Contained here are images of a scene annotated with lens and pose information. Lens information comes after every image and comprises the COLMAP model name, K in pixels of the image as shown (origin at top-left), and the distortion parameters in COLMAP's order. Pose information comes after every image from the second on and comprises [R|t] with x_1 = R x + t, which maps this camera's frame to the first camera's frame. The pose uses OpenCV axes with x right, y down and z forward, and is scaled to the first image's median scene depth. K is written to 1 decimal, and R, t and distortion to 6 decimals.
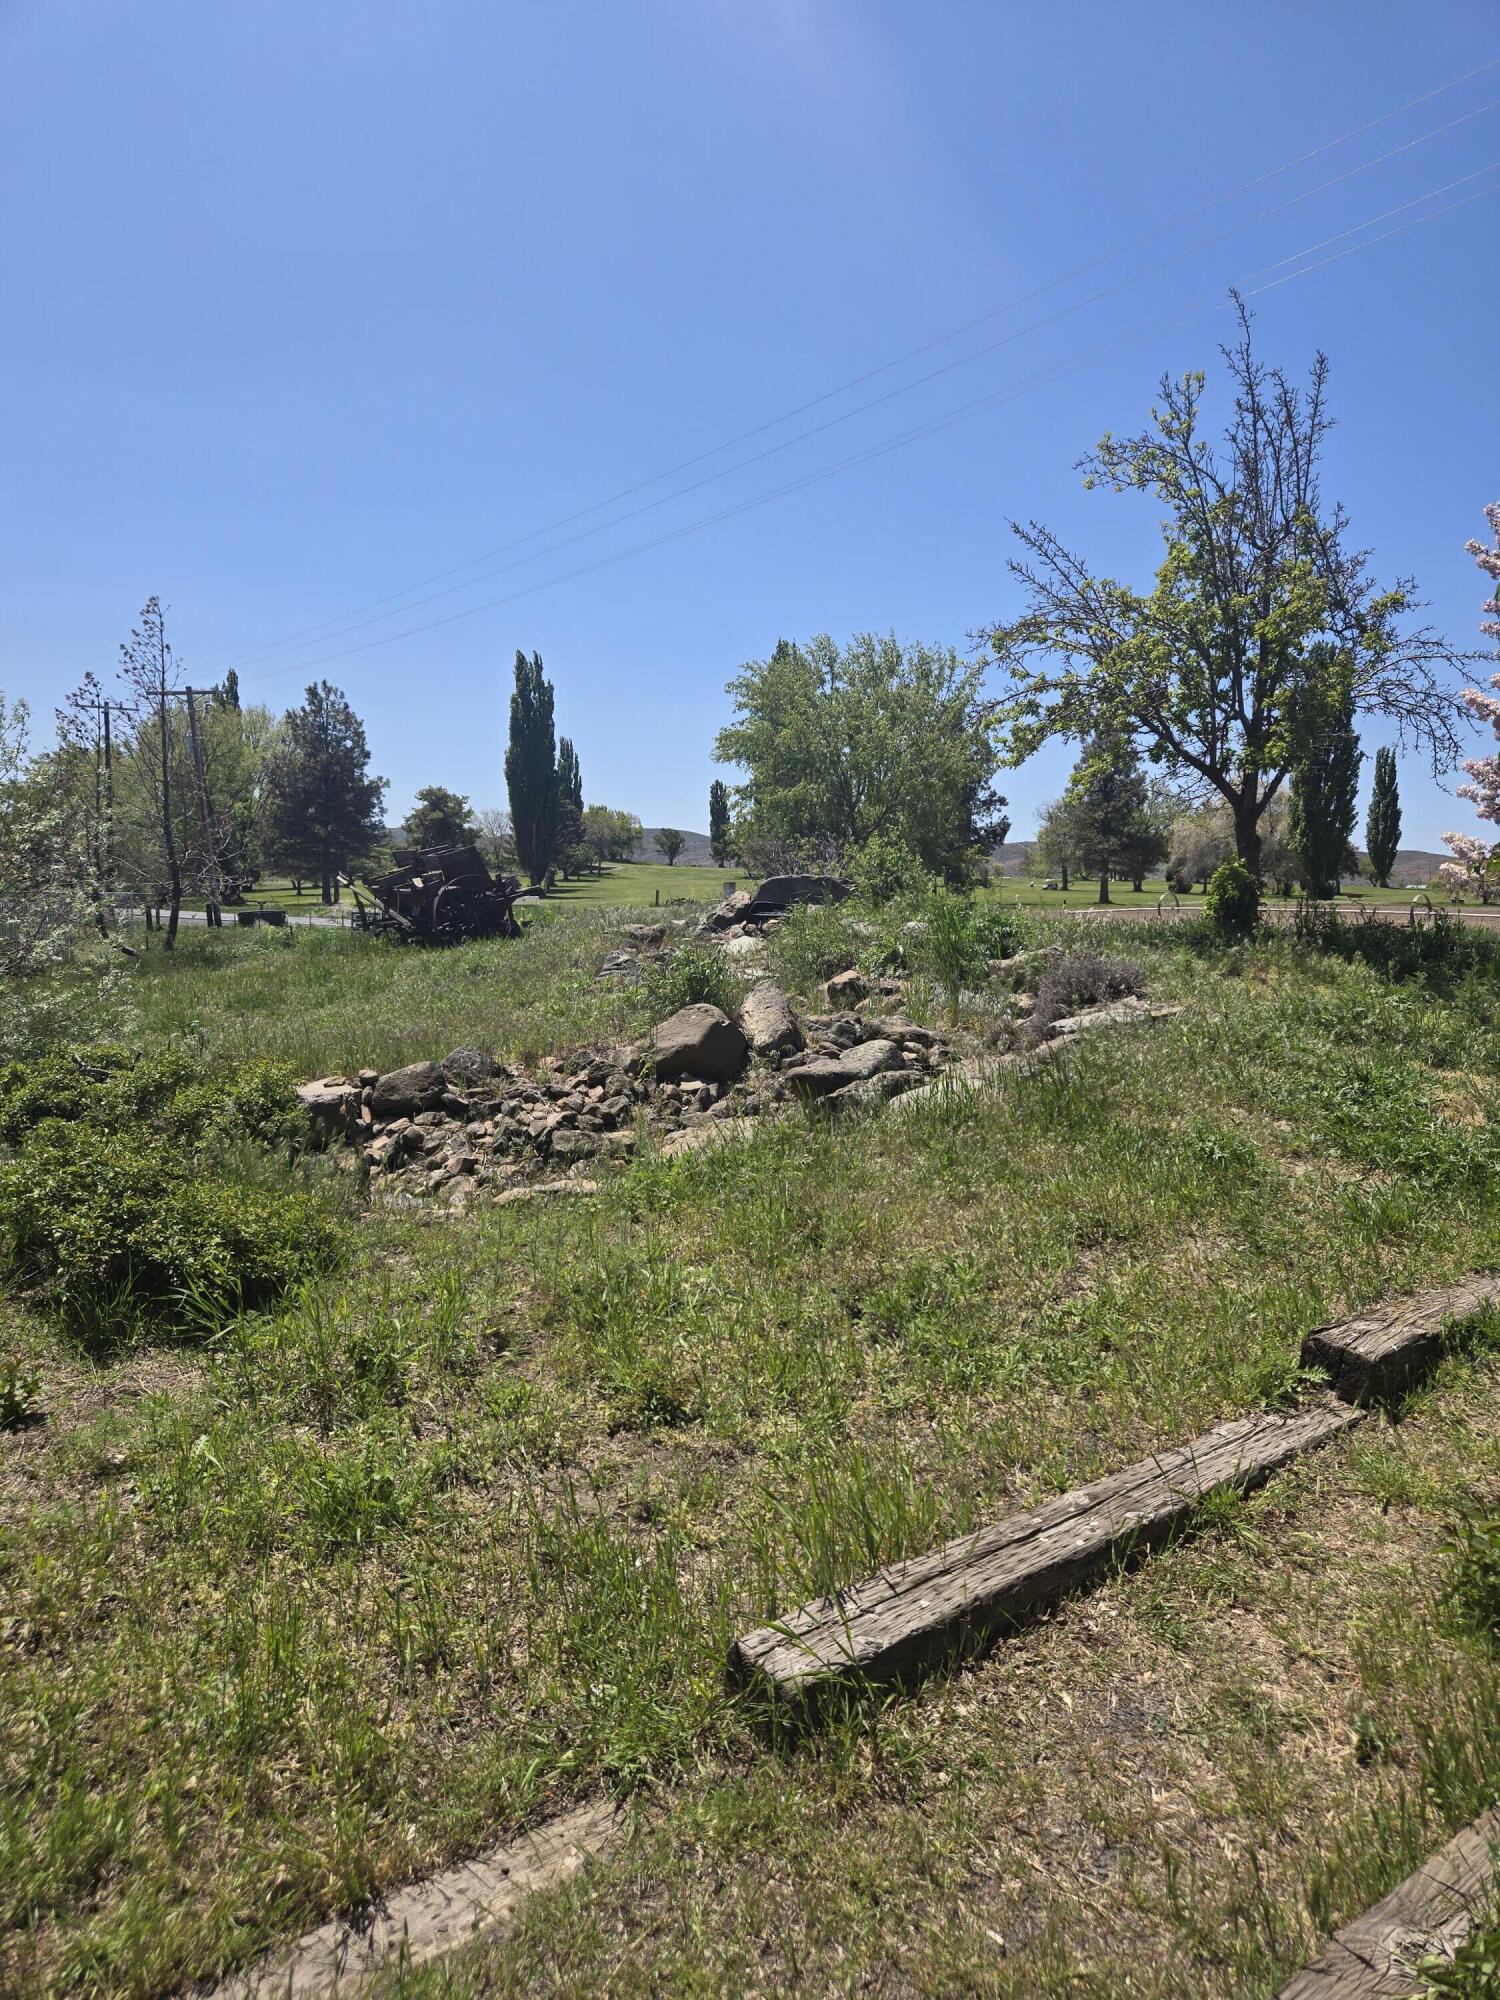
lens RADIAL K [[1343.2, 0, 755.3], [0, 1343.2, 995.9], [0, 0, 1]] dist [0.024357, -0.010359]
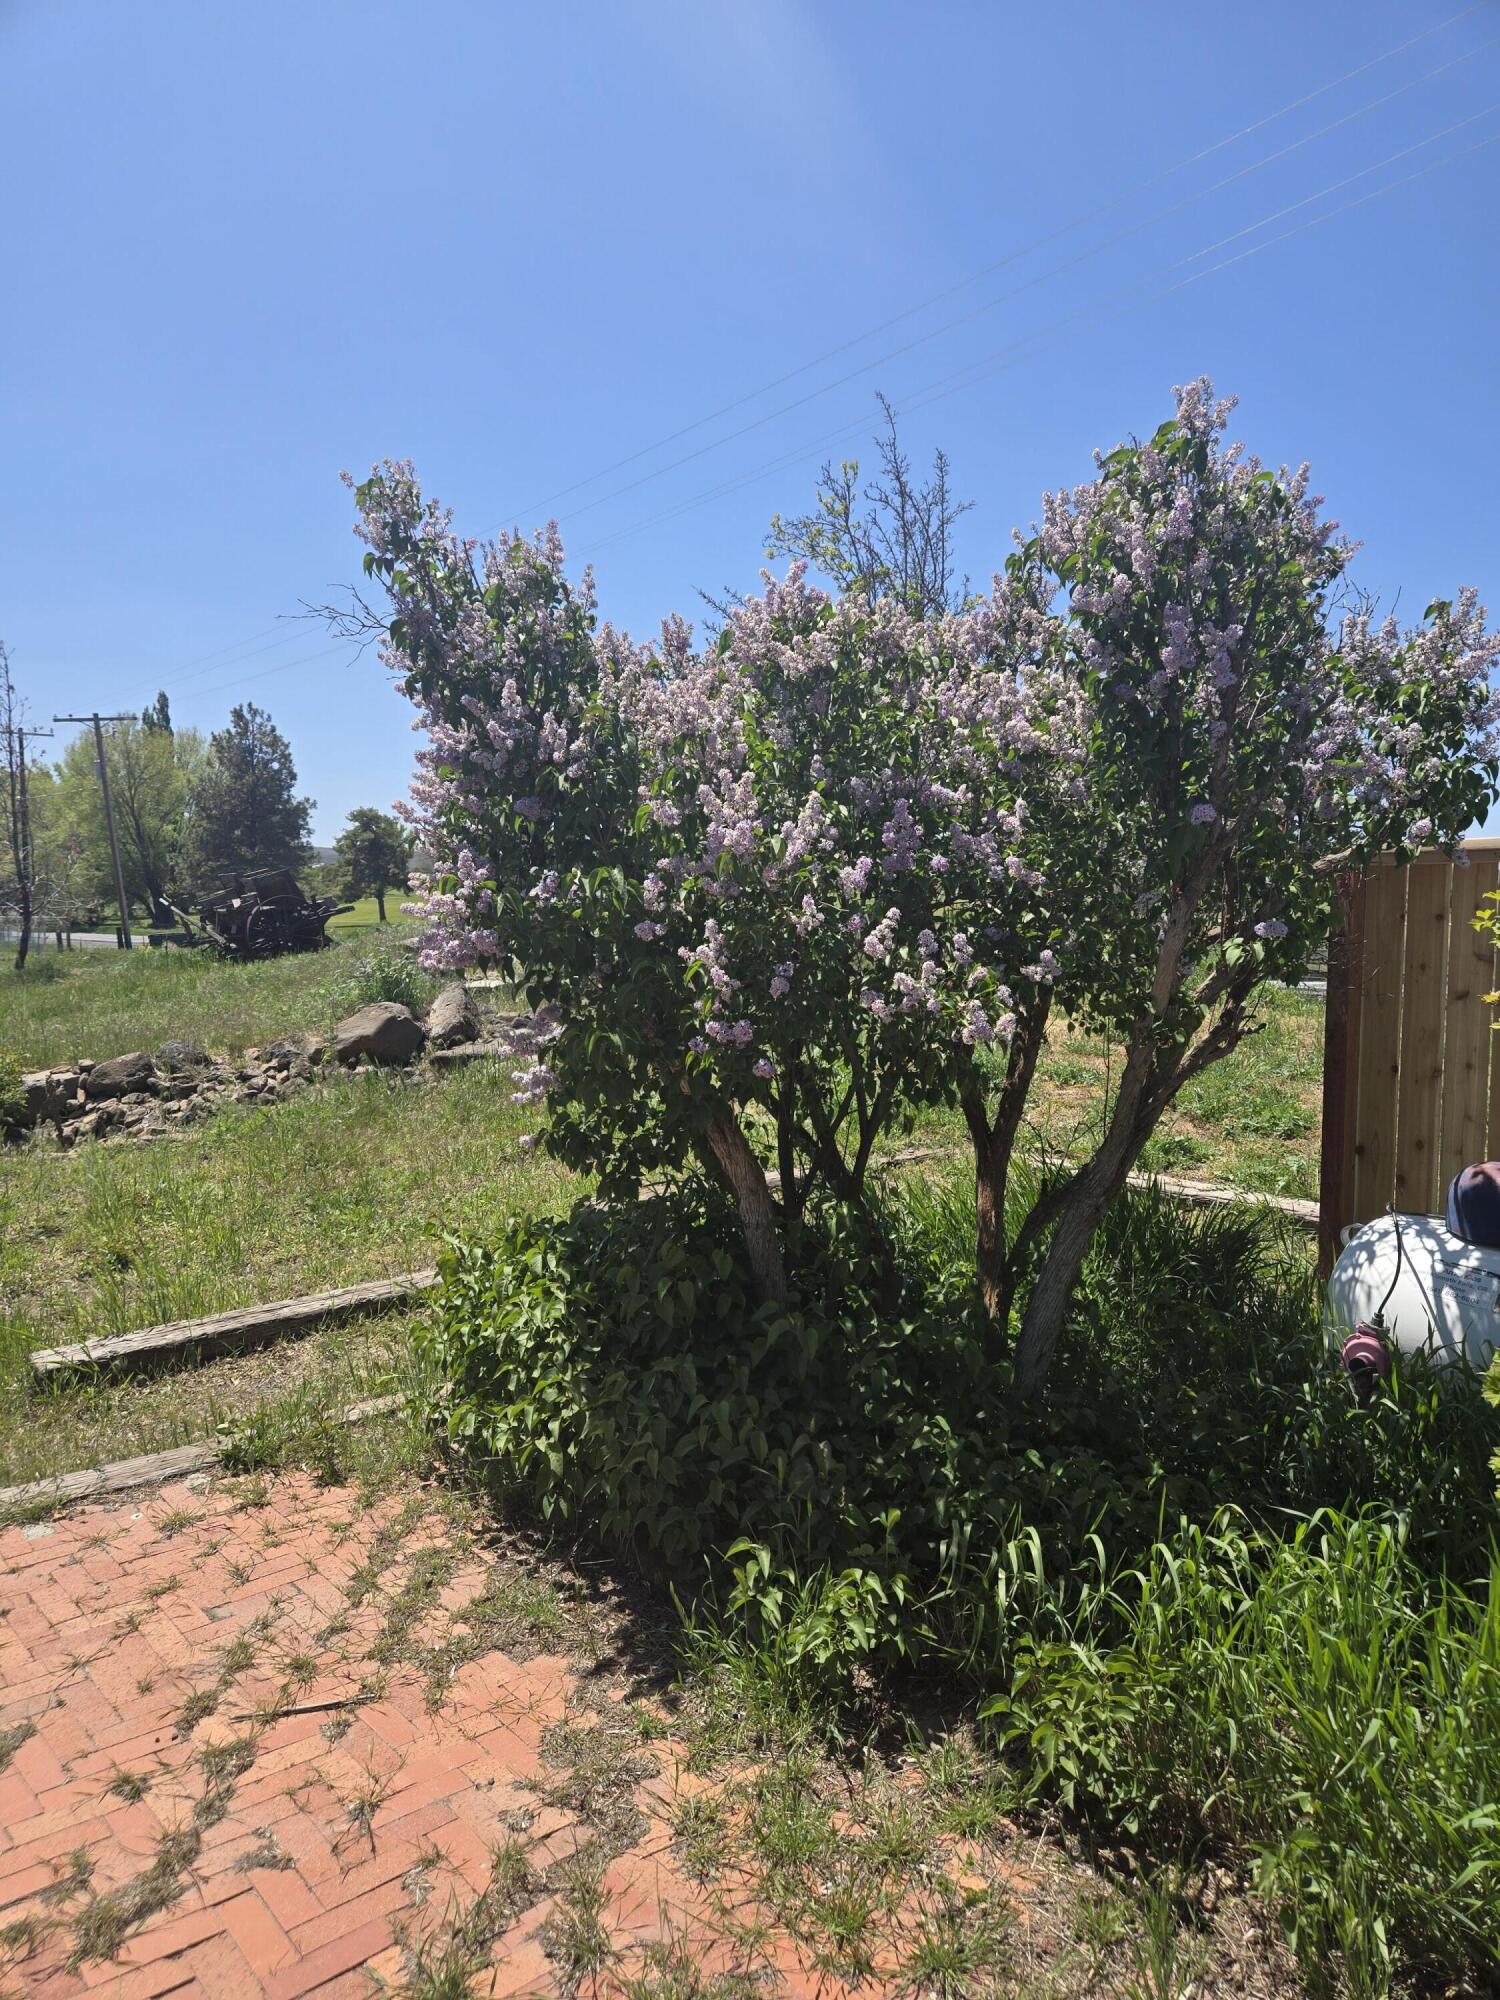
lens RADIAL K [[1343.2, 0, 745.1], [0, 1343.2, 998.9], [0, 0, 1]] dist [0.024357, -0.010359]
pose [[0.999405, -0.014575, 0.031274, 0.142526], [0.014878, 0.999844, -0.009486, 0.011205], [-0.031131, 0.009946, 0.999466, -0.122453]]
